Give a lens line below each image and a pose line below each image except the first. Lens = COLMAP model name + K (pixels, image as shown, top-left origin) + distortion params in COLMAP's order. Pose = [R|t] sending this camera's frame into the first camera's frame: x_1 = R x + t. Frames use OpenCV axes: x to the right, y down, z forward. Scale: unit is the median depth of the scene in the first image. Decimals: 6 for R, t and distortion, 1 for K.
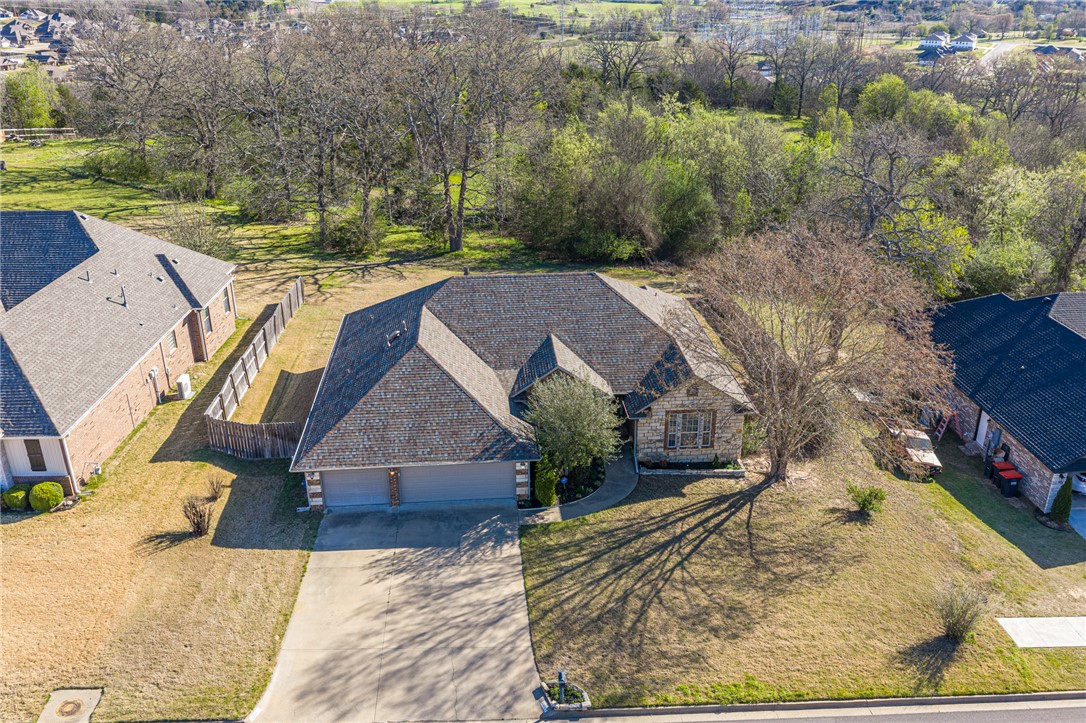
lens RADIAL K [[893.8, 0, 546.6], [0, 893.8, 360.1], [0, 0, 1]] dist [0.011672, -0.027379]
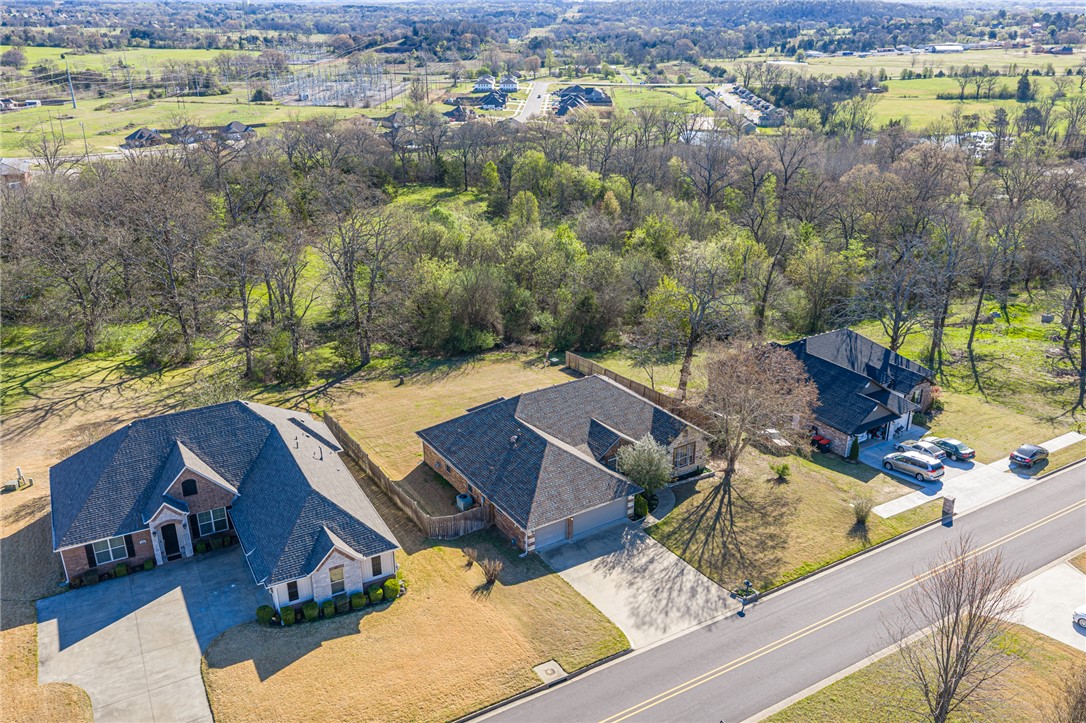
lens RADIAL K [[893.8, 0, 540.3], [0, 893.8, 365.2], [0, 0, 1]] dist [0.011672, -0.027379]
pose [[0.884423, -0.179086, 0.430958, -0.810329], [0.189628, 0.981676, 0.018781, -0.182544], [-0.426424, 0.065111, 0.902177, -0.471367]]
